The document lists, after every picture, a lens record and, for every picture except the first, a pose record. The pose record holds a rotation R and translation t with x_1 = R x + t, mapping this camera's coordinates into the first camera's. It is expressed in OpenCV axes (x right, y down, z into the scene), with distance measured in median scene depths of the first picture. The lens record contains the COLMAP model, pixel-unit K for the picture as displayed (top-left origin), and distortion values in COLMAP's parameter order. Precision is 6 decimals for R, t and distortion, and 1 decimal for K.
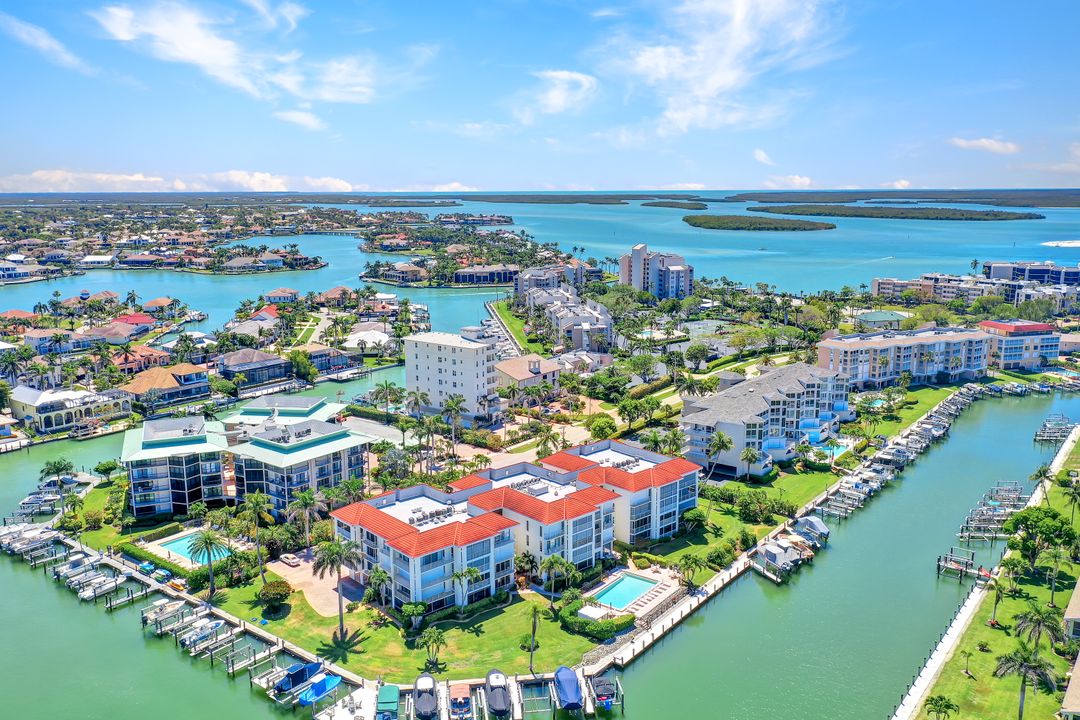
lens RADIAL K [[867.9, 0, 546.5], [0, 867.9, 358.3], [0, 0, 1]] dist [-0.008796, -0.001039]
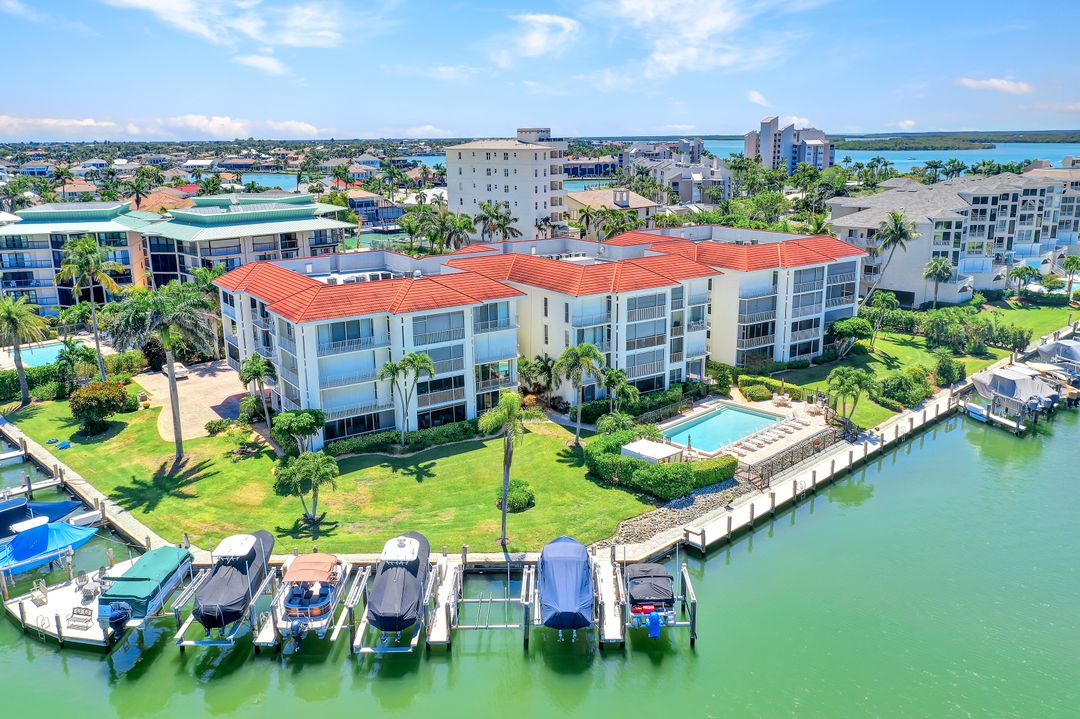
lens RADIAL K [[867.9, 0, 546.5], [0, 867.9, 357.8], [0, 0, 1]] dist [-0.008796, -0.001039]
pose [[0.990038, 0.028741, -0.137837, 0.053558], [-0.020018, 0.997732, 0.064259, 0.182964], [0.139371, -0.060860, 0.988368, 0.437465]]
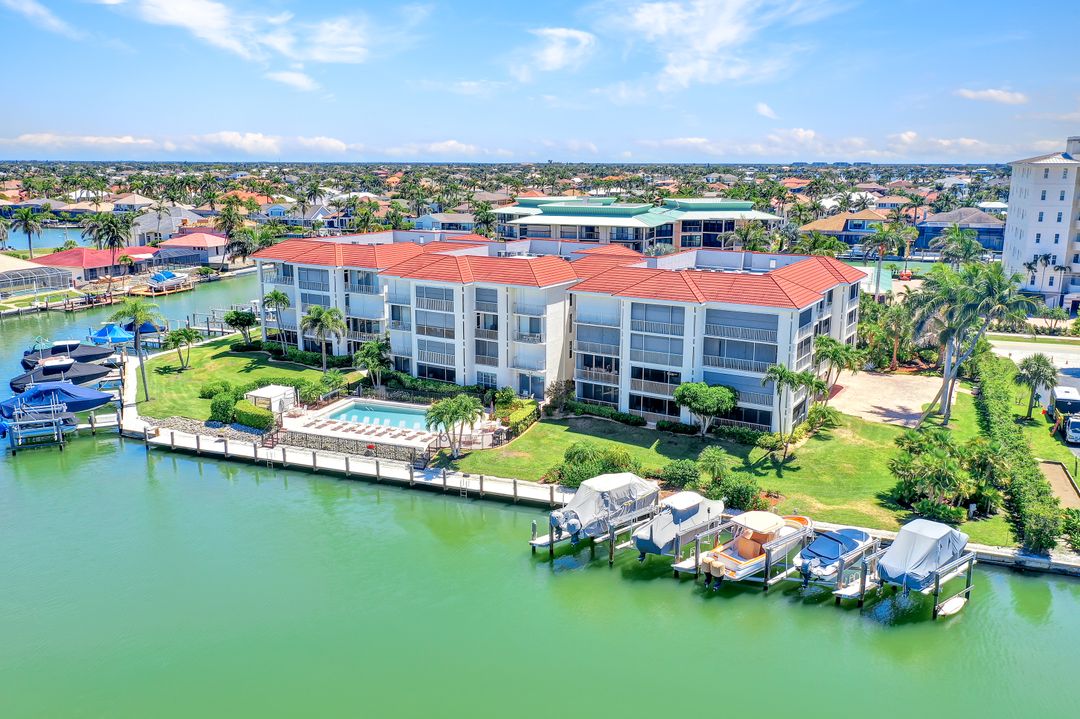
lens RADIAL K [[864.8, 0, 540.0], [0, 864.8, 359.5], [0, 0, 1]] dist [0.001272, 0.004501]
pose [[0.278358, 0.219444, -0.935073, 0.588823], [-0.183366, 0.967785, 0.172535, 0.114302], [0.942812, 0.123434, 0.309629, 0.864603]]
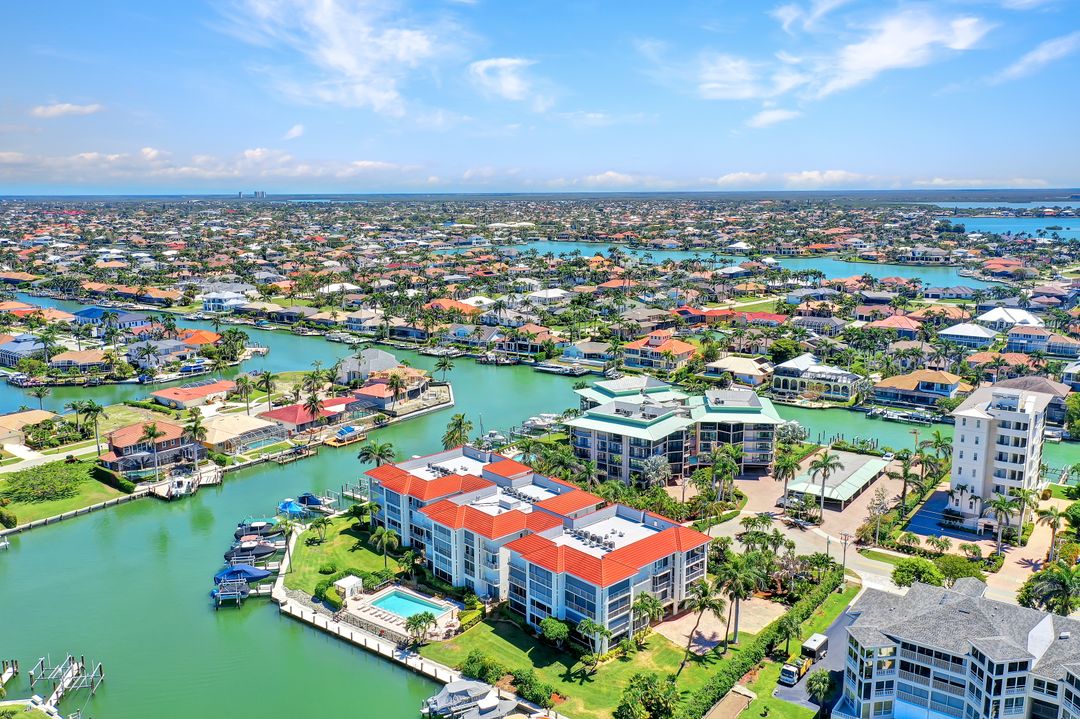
lens RADIAL K [[861.5, 0, 540.0], [0, 861.5, 359.5], [0, 0, 1]] dist [-0.001629, -0.000624]
pose [[0.008023, 0.191965, -0.981369, 0.930935], [-0.180138, 0.965623, 0.187413, -0.194953], [0.983609, 0.175278, 0.042327, 1.000129]]
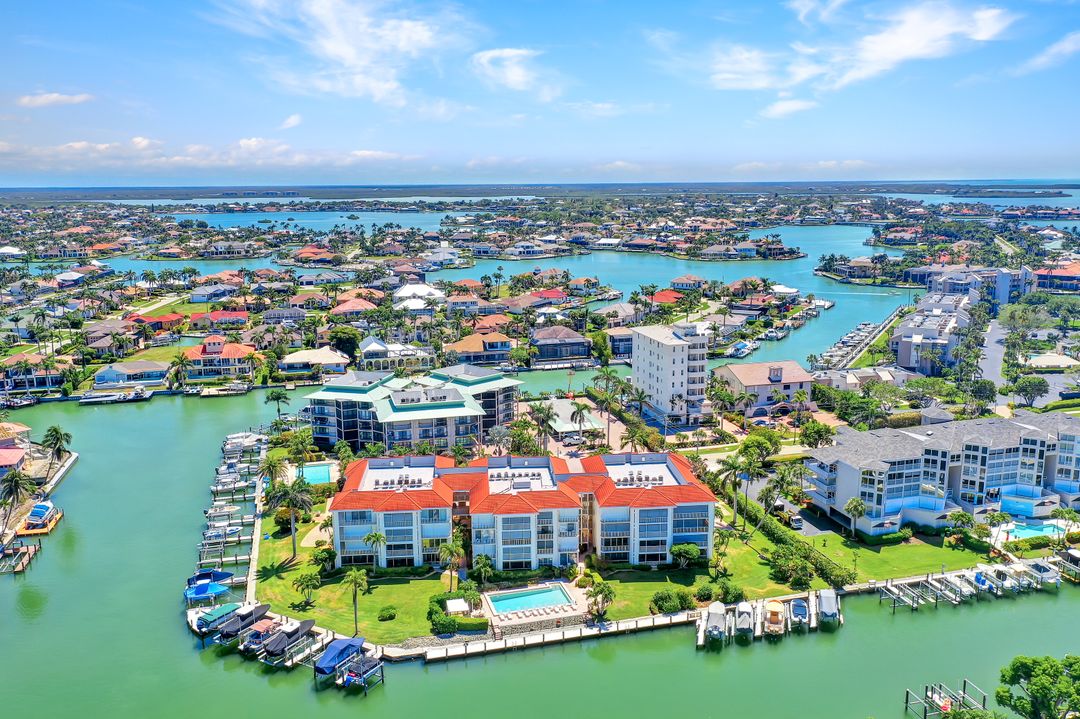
lens RADIAL K [[861.5, 0, 540.0], [0, 861.5, 359.5], [0, 0, 1]] dist [-0.001629, -0.000624]
pose [[0.792688, 0.118807, -0.597938, 0.605350], [-0.110321, 0.992588, 0.050969, -0.044708], [0.599562, 0.025563, 0.799920, 0.222681]]
